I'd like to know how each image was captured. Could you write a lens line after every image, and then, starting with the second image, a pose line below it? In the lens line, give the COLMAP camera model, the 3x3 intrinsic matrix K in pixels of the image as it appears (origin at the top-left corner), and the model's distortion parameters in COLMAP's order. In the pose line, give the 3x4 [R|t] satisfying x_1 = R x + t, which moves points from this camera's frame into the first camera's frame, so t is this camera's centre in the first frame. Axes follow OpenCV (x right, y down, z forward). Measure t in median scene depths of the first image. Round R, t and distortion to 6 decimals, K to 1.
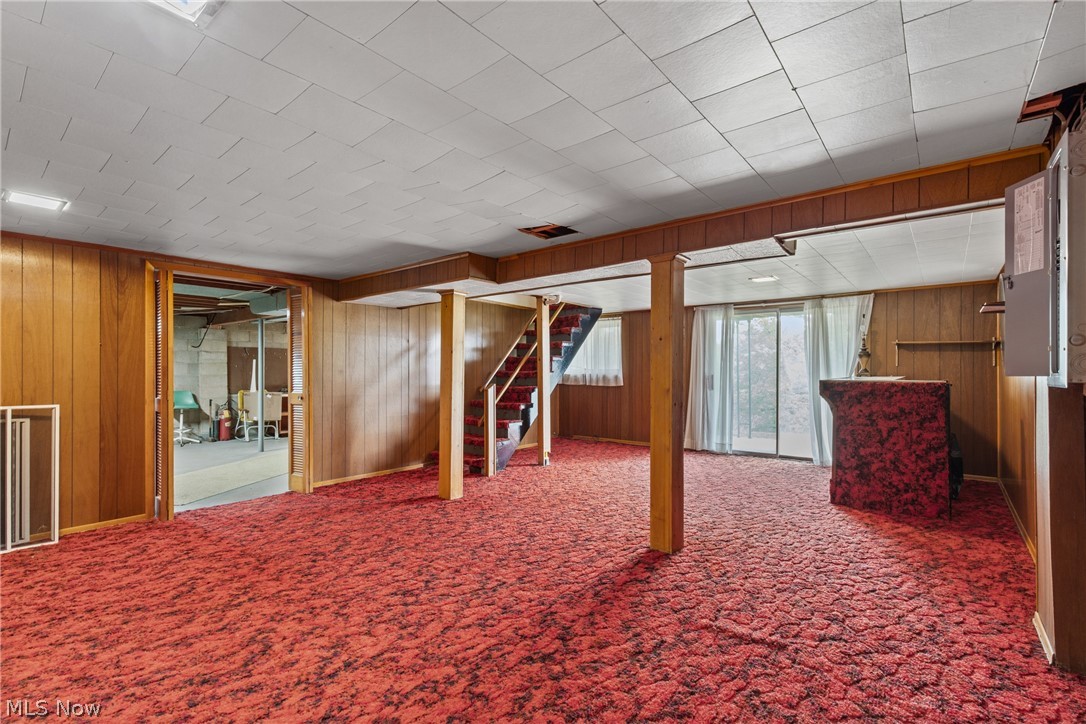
lens RADIAL K [[487.9, 0, 543.8], [0, 487.9, 369.7], [0, 0, 1]] dist [0.007552, -0.000055]
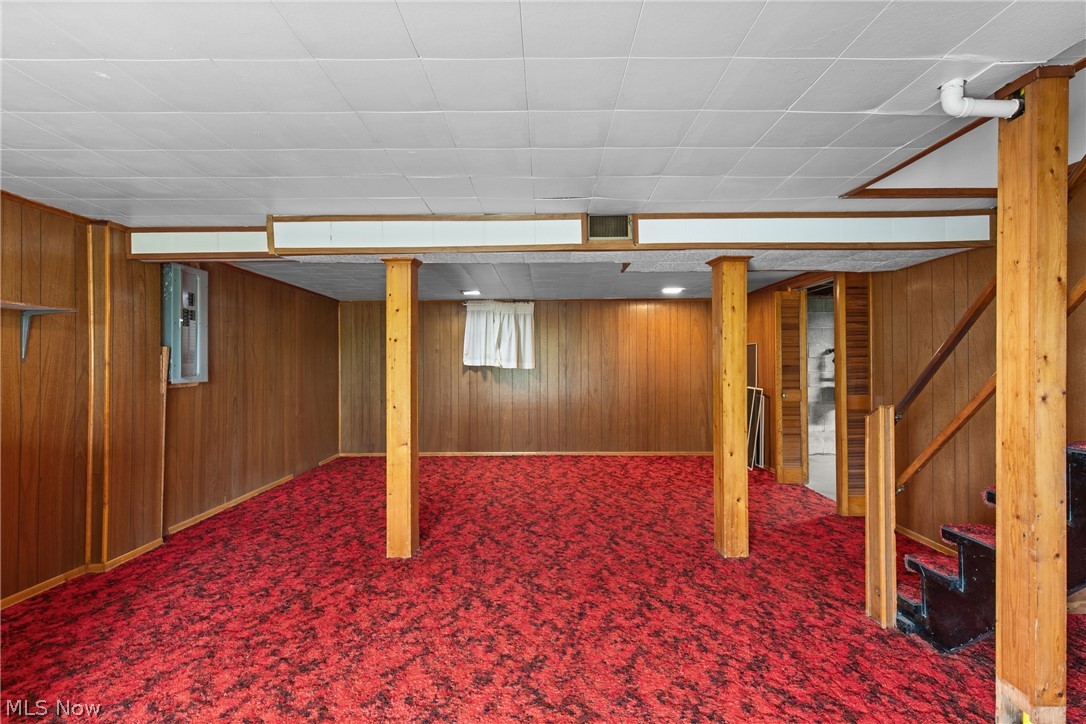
lens RADIAL K [[487.9, 0, 542.6], [0, 487.9, 364.2], [0, 0, 1]] dist [0.007552, -0.000055]
pose [[-0.761502, 0.002394, -0.648158, 0.581863], [0.011811, 0.999878, -0.010183, -0.007160], [0.648054, -0.015409, -0.761438, 1.679027]]
